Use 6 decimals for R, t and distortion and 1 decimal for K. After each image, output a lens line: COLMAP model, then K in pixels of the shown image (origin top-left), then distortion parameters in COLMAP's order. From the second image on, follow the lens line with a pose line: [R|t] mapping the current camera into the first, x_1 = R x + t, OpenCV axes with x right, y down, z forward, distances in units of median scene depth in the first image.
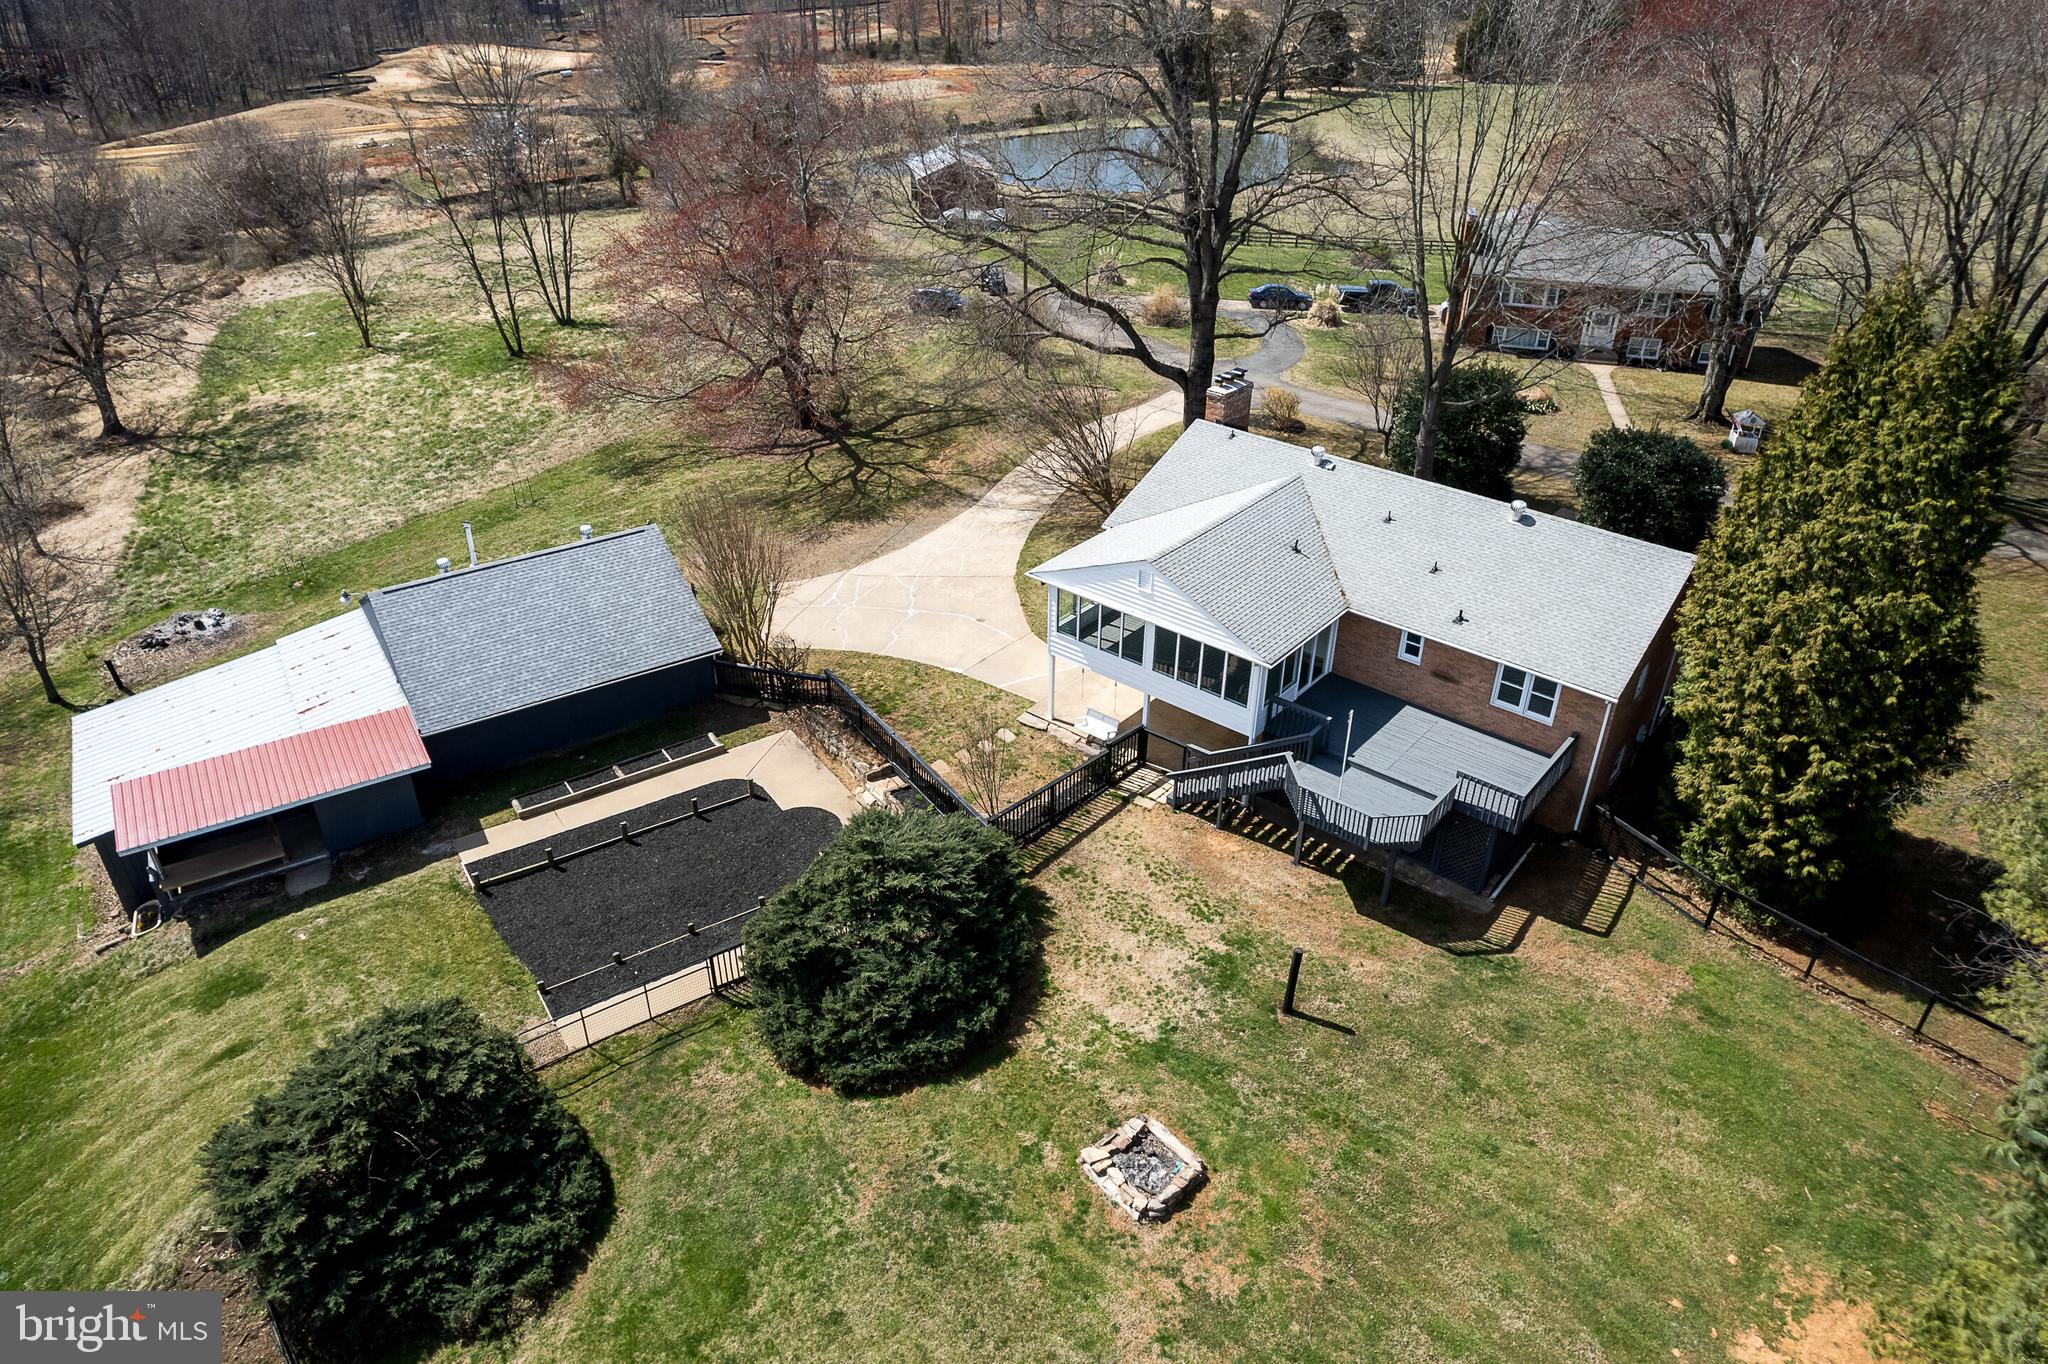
lens RADIAL K [[1310.6, 0, 1015.8], [0, 1310.6, 686.7], [0, 0, 1]] dist [-0.068545, 0.056701]
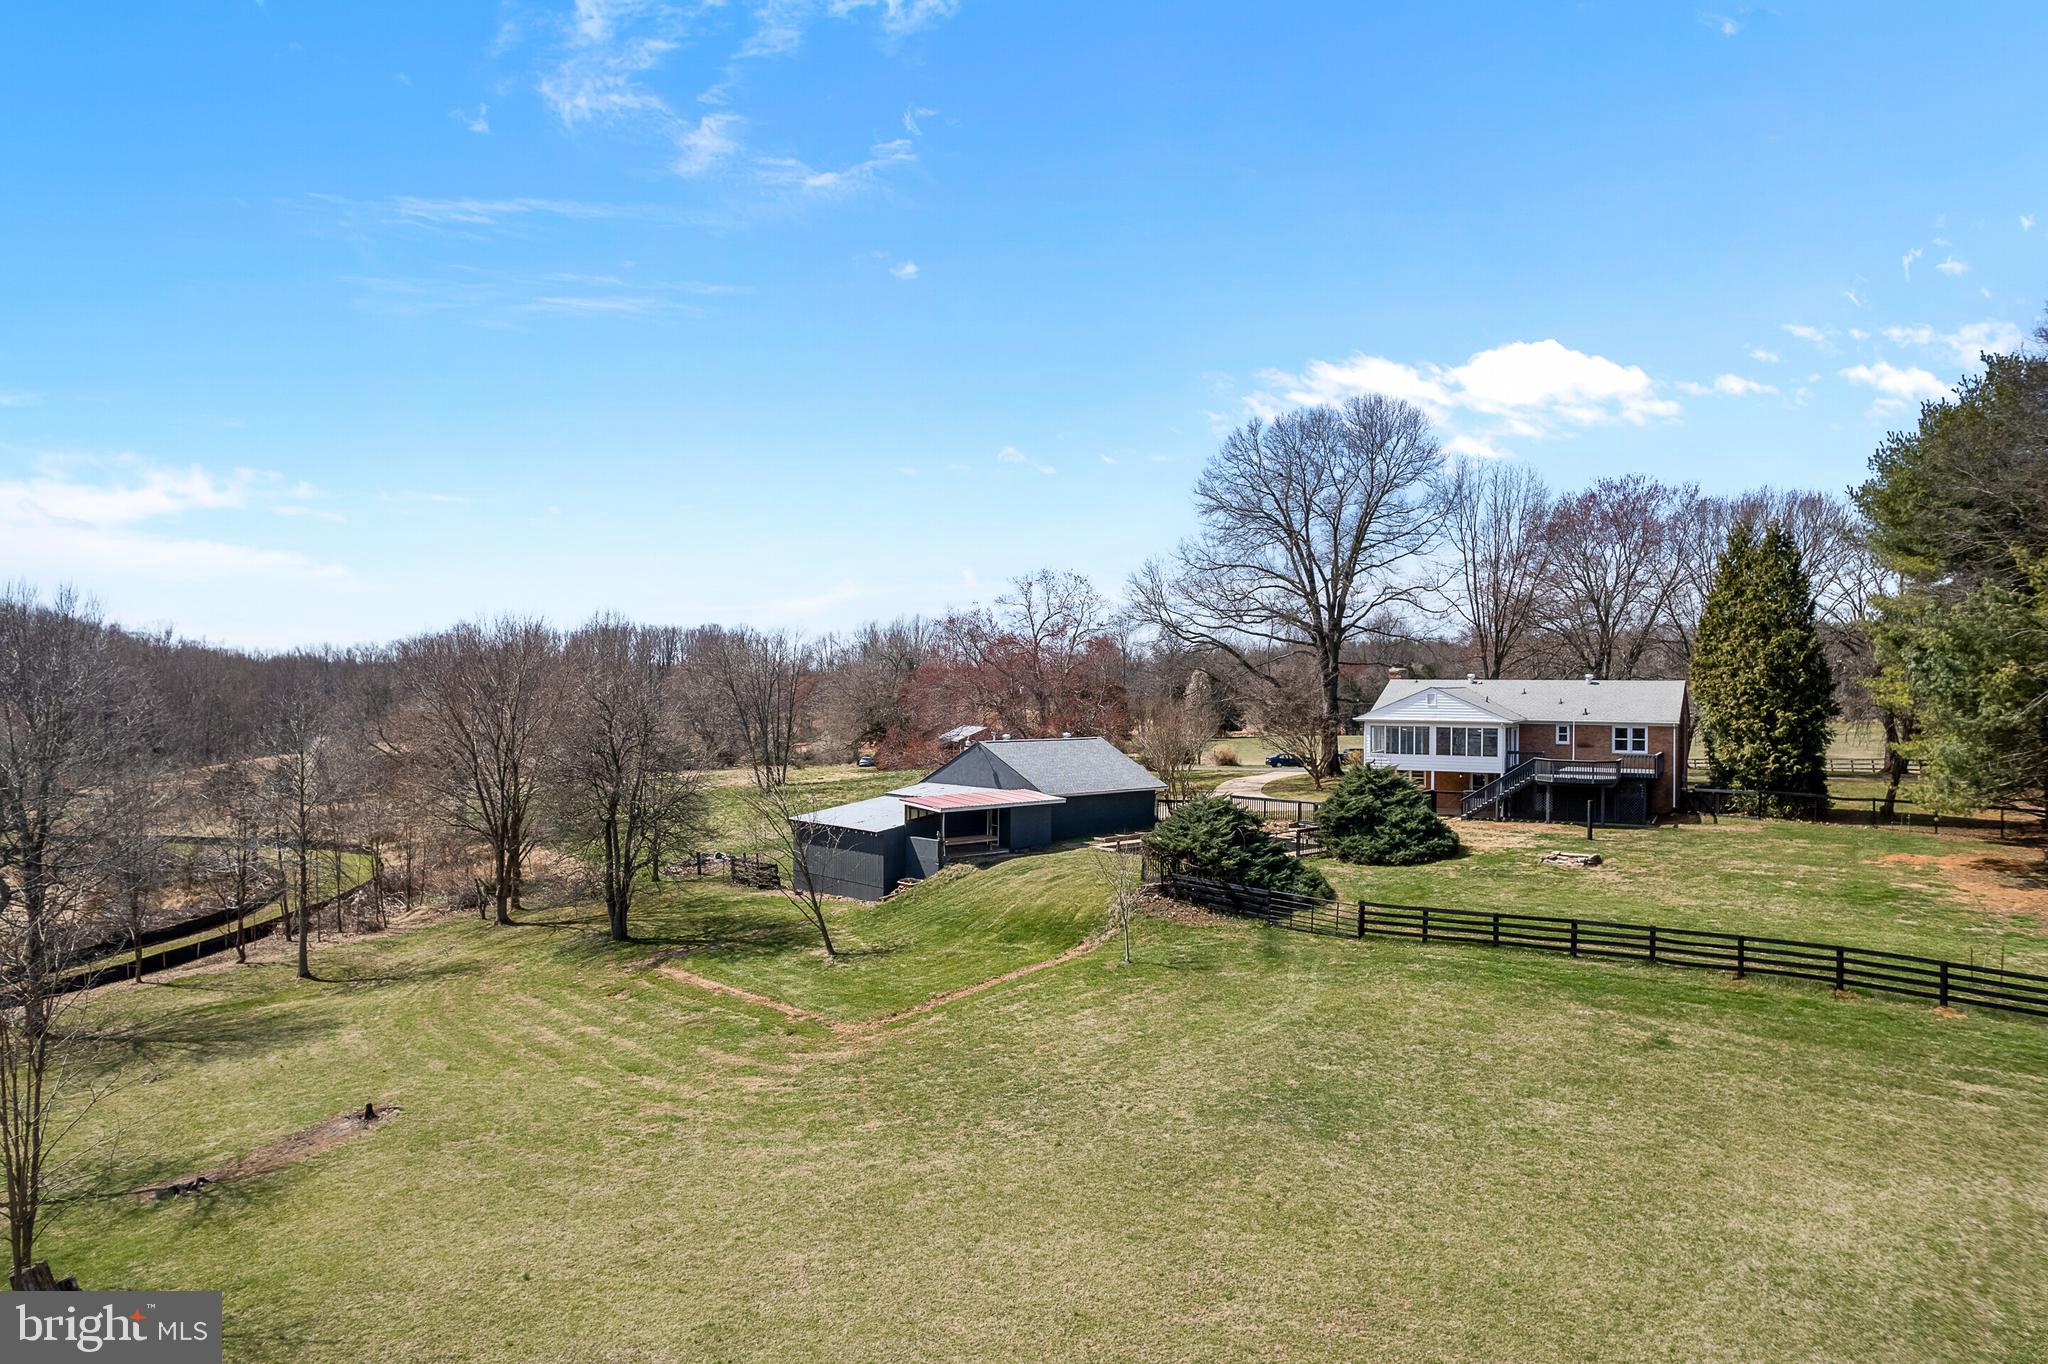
lens RADIAL K [[1310.6, 0, 1020.4], [0, 1310.6, 685.8], [0, 0, 1]] dist [-0.068545, 0.056701]
pose [[0.985347, -0.001782, 0.170551, -0.827963], [0.089723, 0.855824, -0.509426, 0.828092], [-0.145053, 0.517264, 0.843444, -0.546167]]
